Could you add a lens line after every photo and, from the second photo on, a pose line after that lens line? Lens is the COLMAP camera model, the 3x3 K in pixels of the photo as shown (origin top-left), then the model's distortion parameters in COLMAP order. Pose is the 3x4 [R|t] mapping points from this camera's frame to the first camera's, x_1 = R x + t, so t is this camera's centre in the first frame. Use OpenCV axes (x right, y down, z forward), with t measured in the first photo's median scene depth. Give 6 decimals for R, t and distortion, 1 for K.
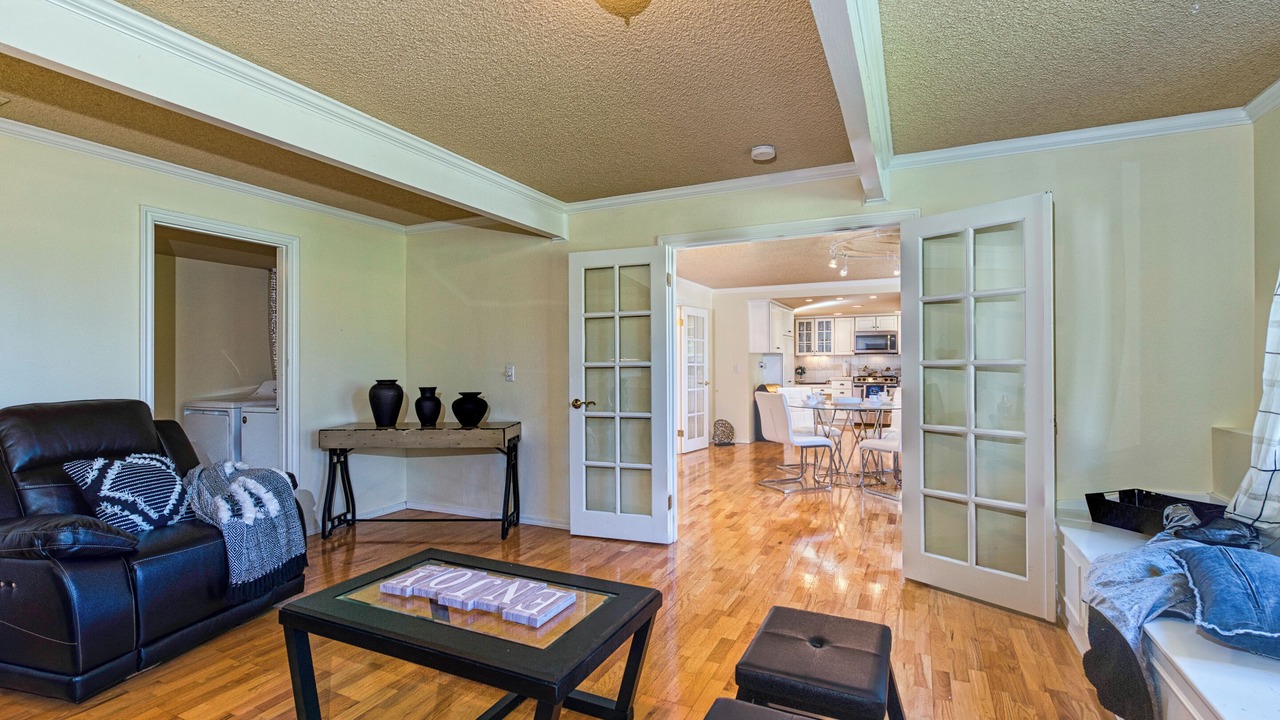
lens RADIAL K [[574.6, 0, 634.2], [0, 574.6, 364.5], [0, 0, 1]] dist [0.003725, -0.000683]
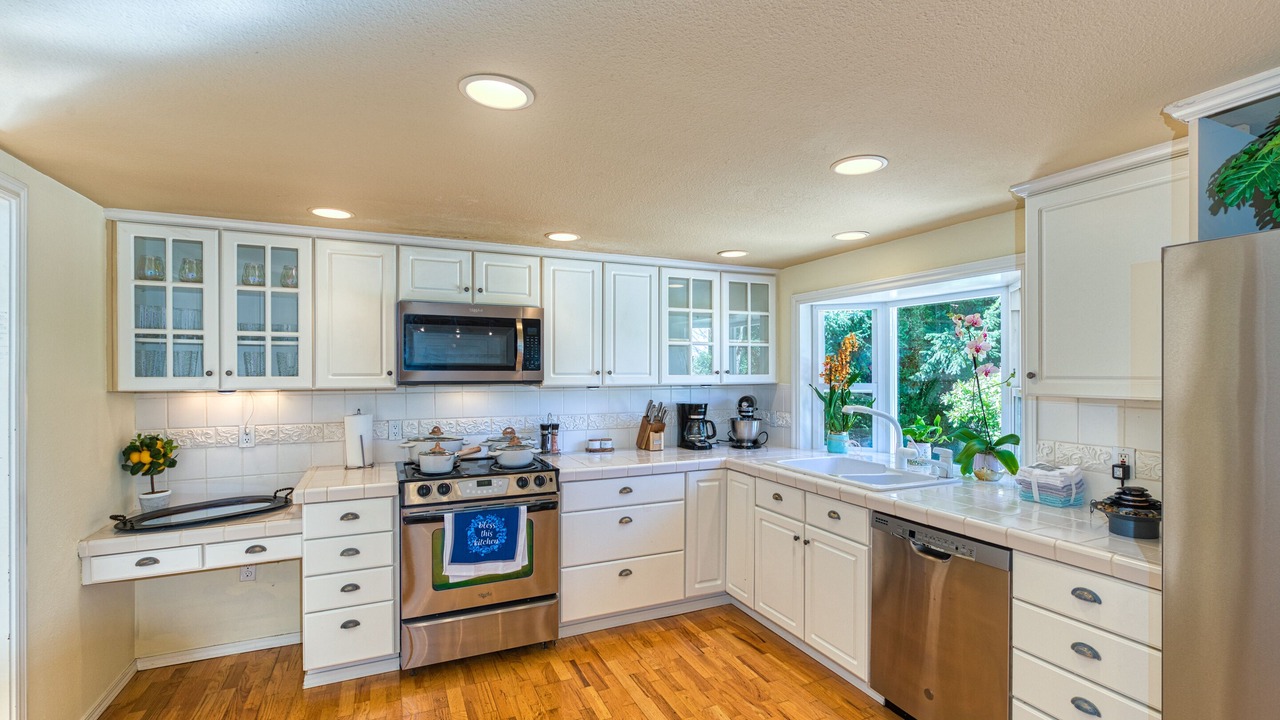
lens RADIAL K [[574.6, 0, 631.4], [0, 574.6, 369.8], [0, 0, 1]] dist [0.003725, -0.000683]
pose [[0.646474, 0.004894, 0.762921, 0.249794], [-0.006687, 0.999977, -0.000748, -0.025314], [-0.762907, -0.004618, 0.646492, 0.741173]]
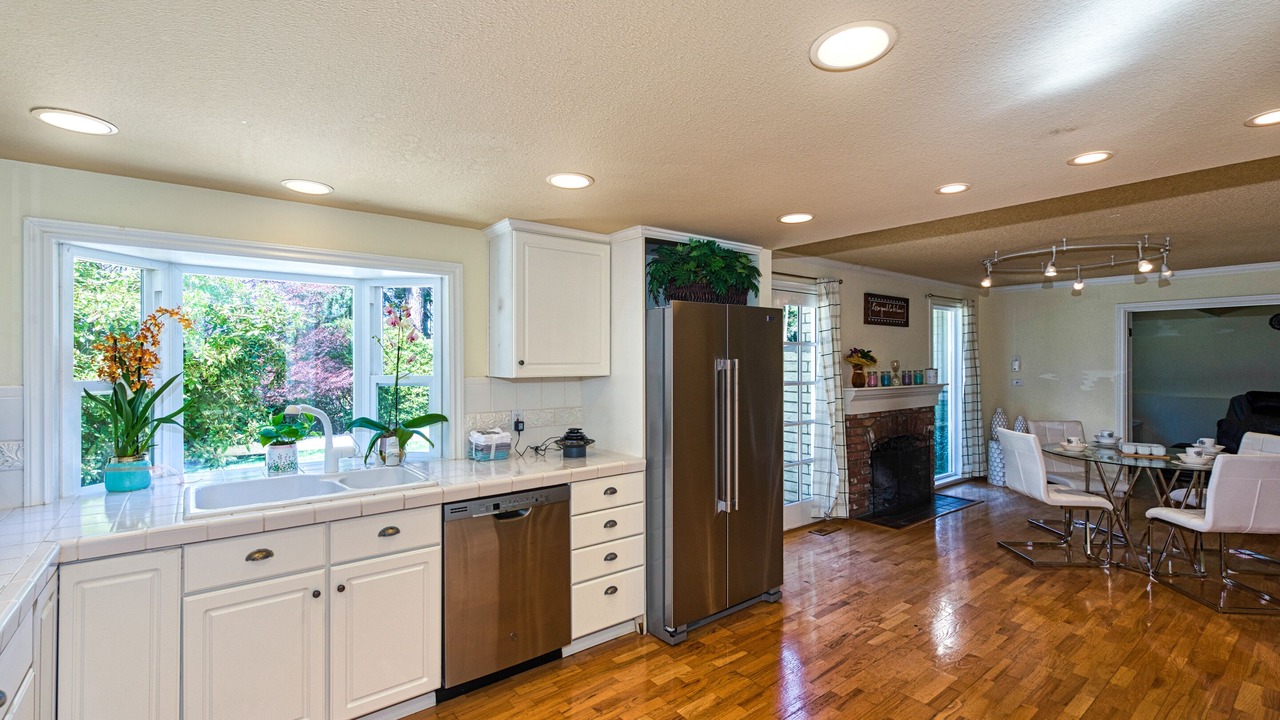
lens RADIAL K [[574.6, 0, 641.5], [0, 574.6, 357.9], [0, 0, 1]] dist [0.003725, -0.000683]
pose [[-0.903808, 0.008061, 0.427863, 0.323159], [0.006833, 0.999967, -0.004407, -0.024093], [-0.427885, -0.001060, -0.903833, 0.973356]]
